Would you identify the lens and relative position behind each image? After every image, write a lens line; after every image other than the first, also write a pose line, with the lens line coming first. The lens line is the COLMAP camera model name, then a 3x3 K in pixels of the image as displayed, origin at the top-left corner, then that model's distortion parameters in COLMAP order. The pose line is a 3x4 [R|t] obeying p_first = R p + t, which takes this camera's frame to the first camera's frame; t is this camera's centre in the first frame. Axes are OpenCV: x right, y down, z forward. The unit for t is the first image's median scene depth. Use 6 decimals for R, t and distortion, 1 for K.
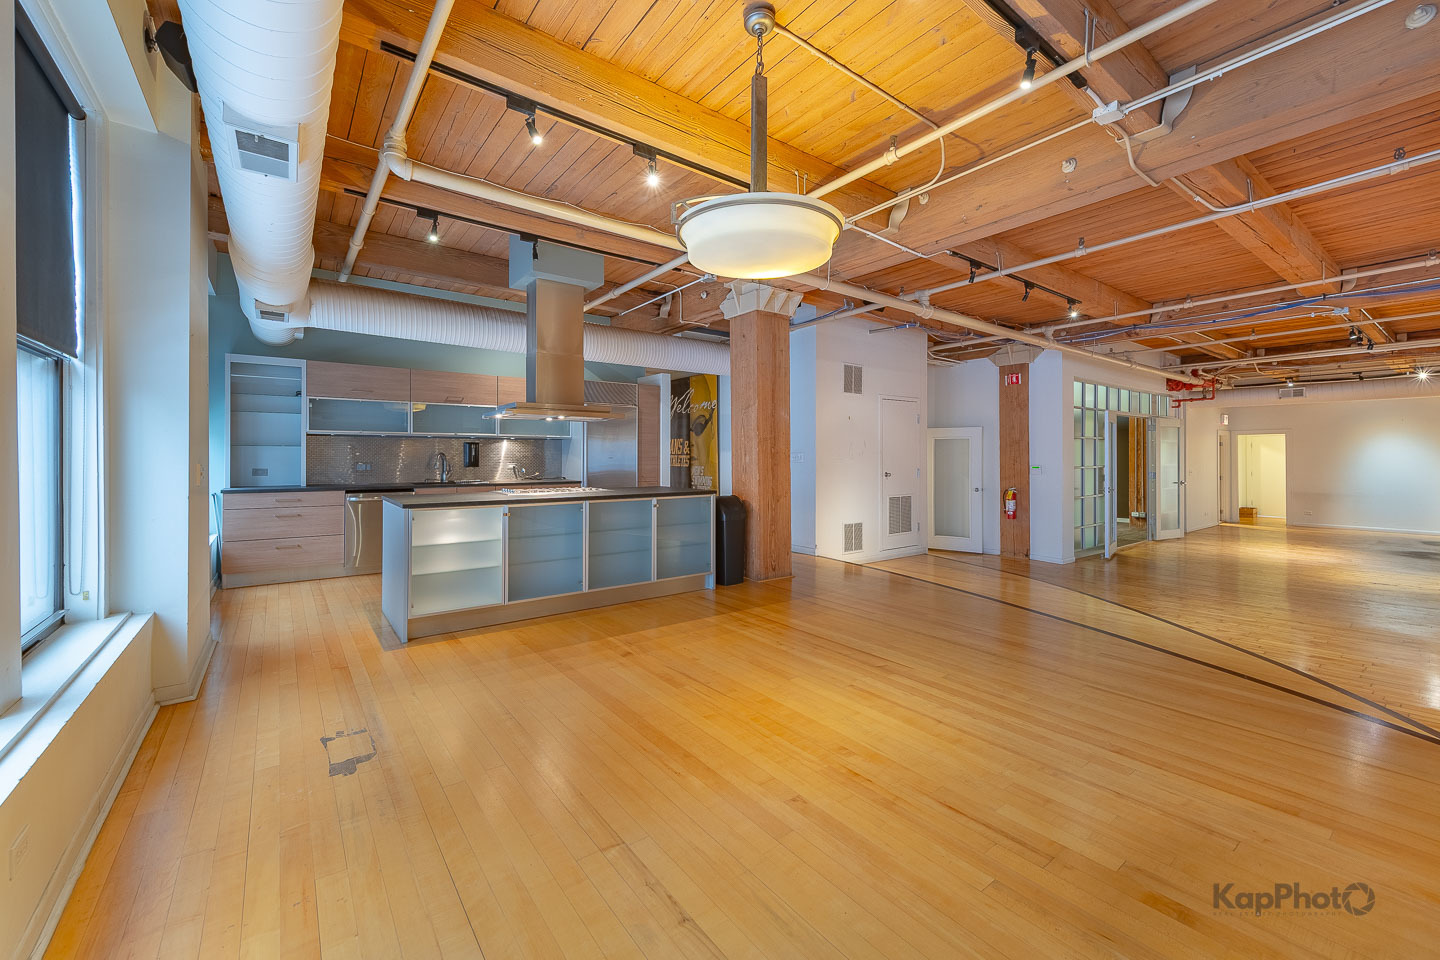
lens RADIAL K [[579.4, 0, 720.6], [0, 579.4, 461.0], [0, 0, 1]] dist [0.003689, -0.000066]
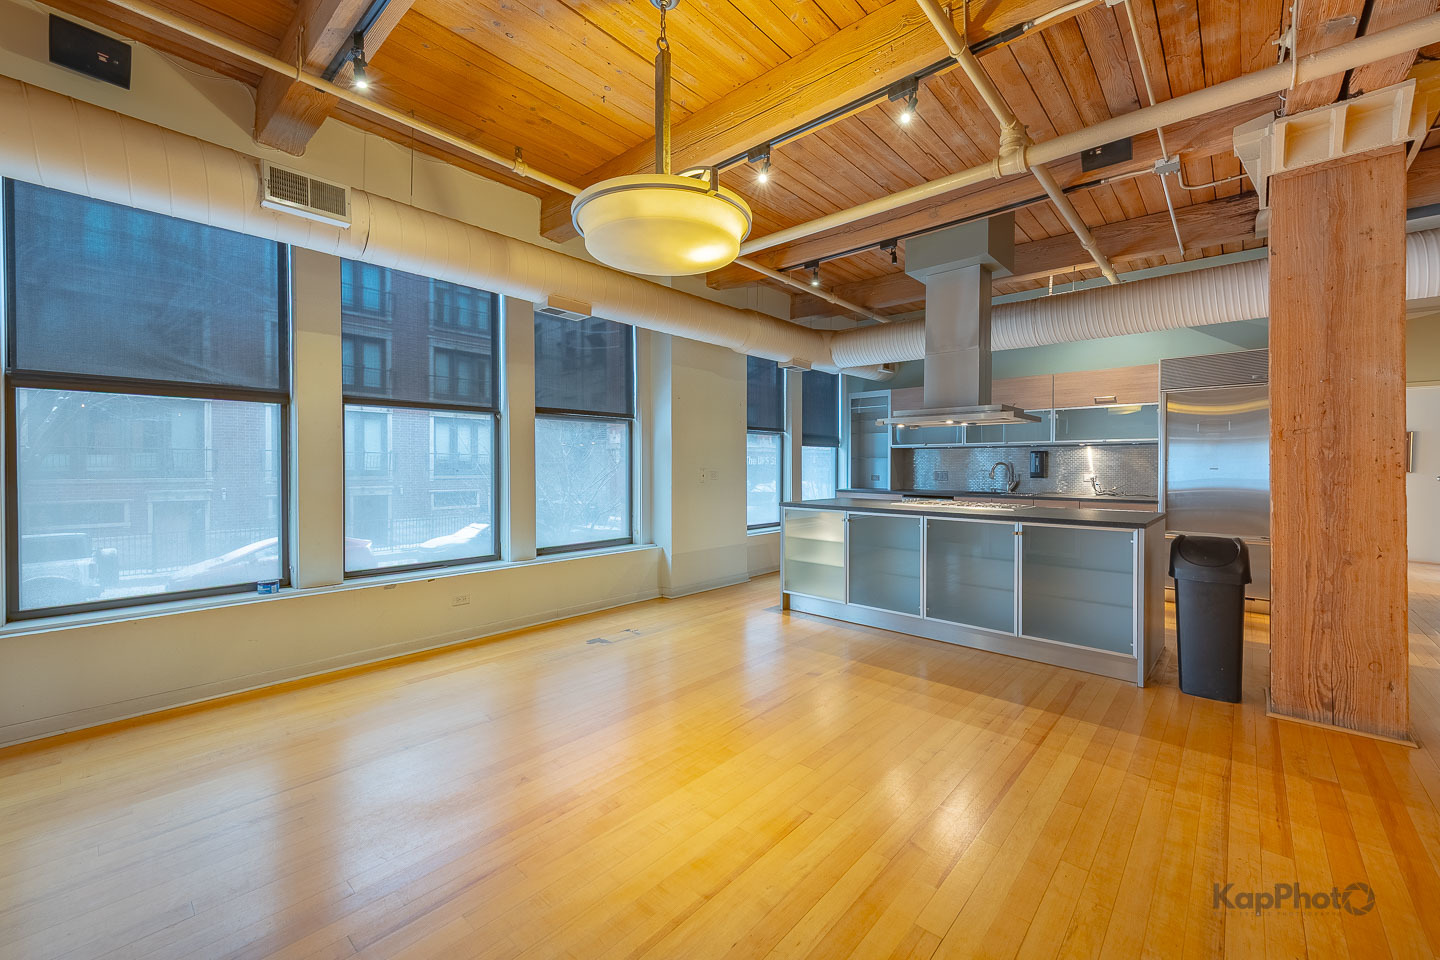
lens RADIAL K [[571.7, 0, 720.0], [0, 571.7, 480.0], [0, 0, 1]] dist [0.010431, -0.000398]
pose [[0.180900, 0.018166, -0.983334, 0.528912], [-0.002854, 0.999835, 0.017946, -0.002127], [0.983497, -0.000440, 0.180922, 0.491408]]
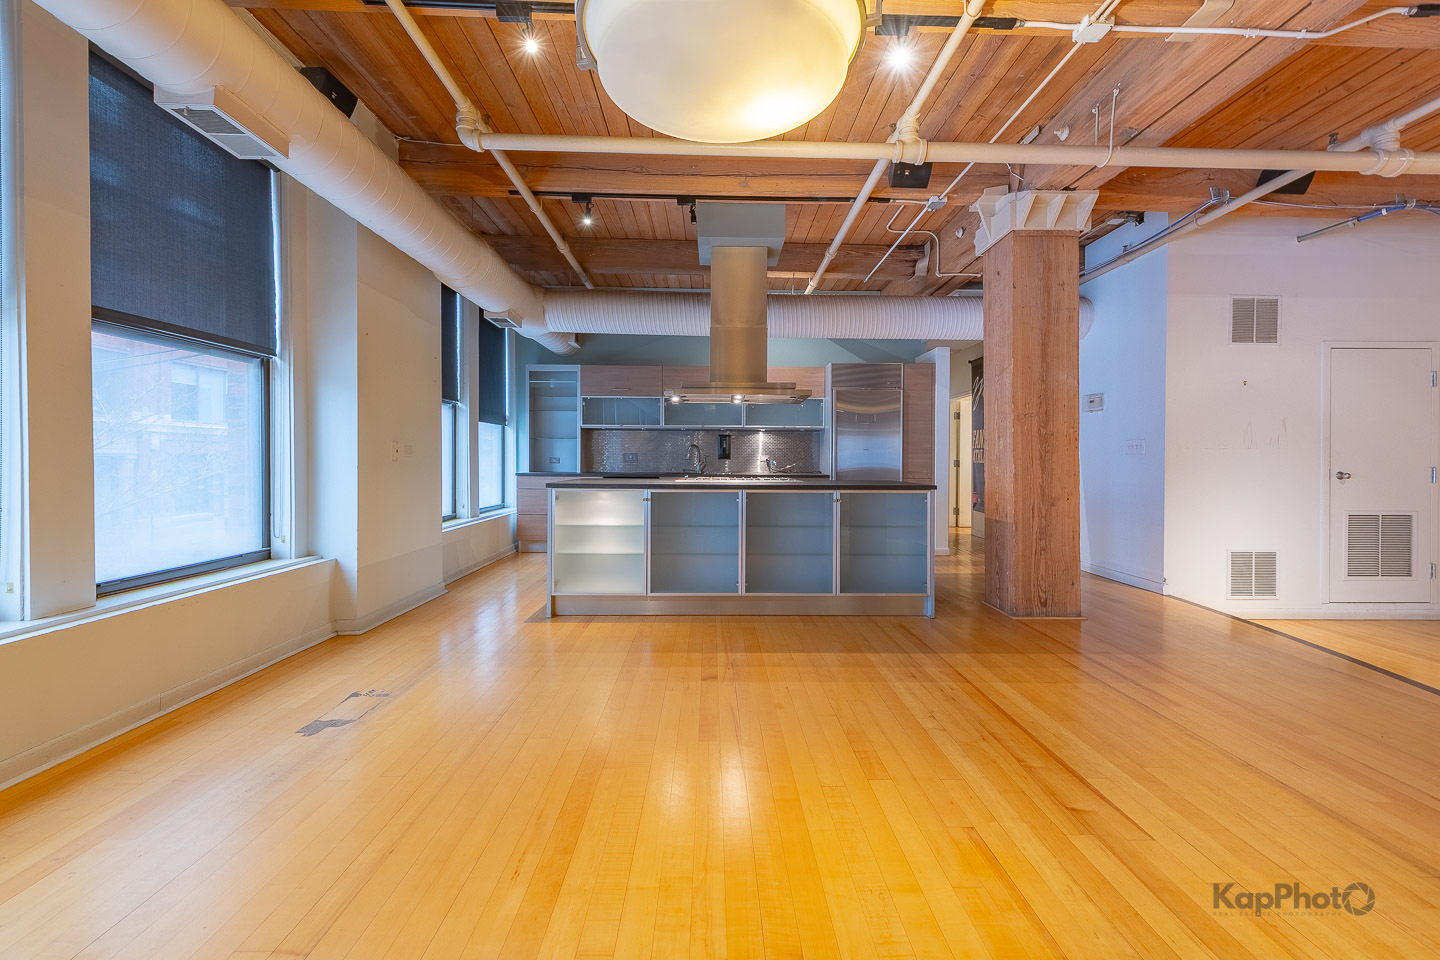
lens RADIAL K [[570.9, 0, 718.9], [0, 570.9, 469.8], [0, 0, 1]] dist [0.011447, -0.003752]
pose [[0.805915, 0.011165, -0.591926, 0.220627], [-0.006614, 0.999930, 0.009856, 0.028031], [0.591994, -0.004028, 0.805932, 0.266446]]
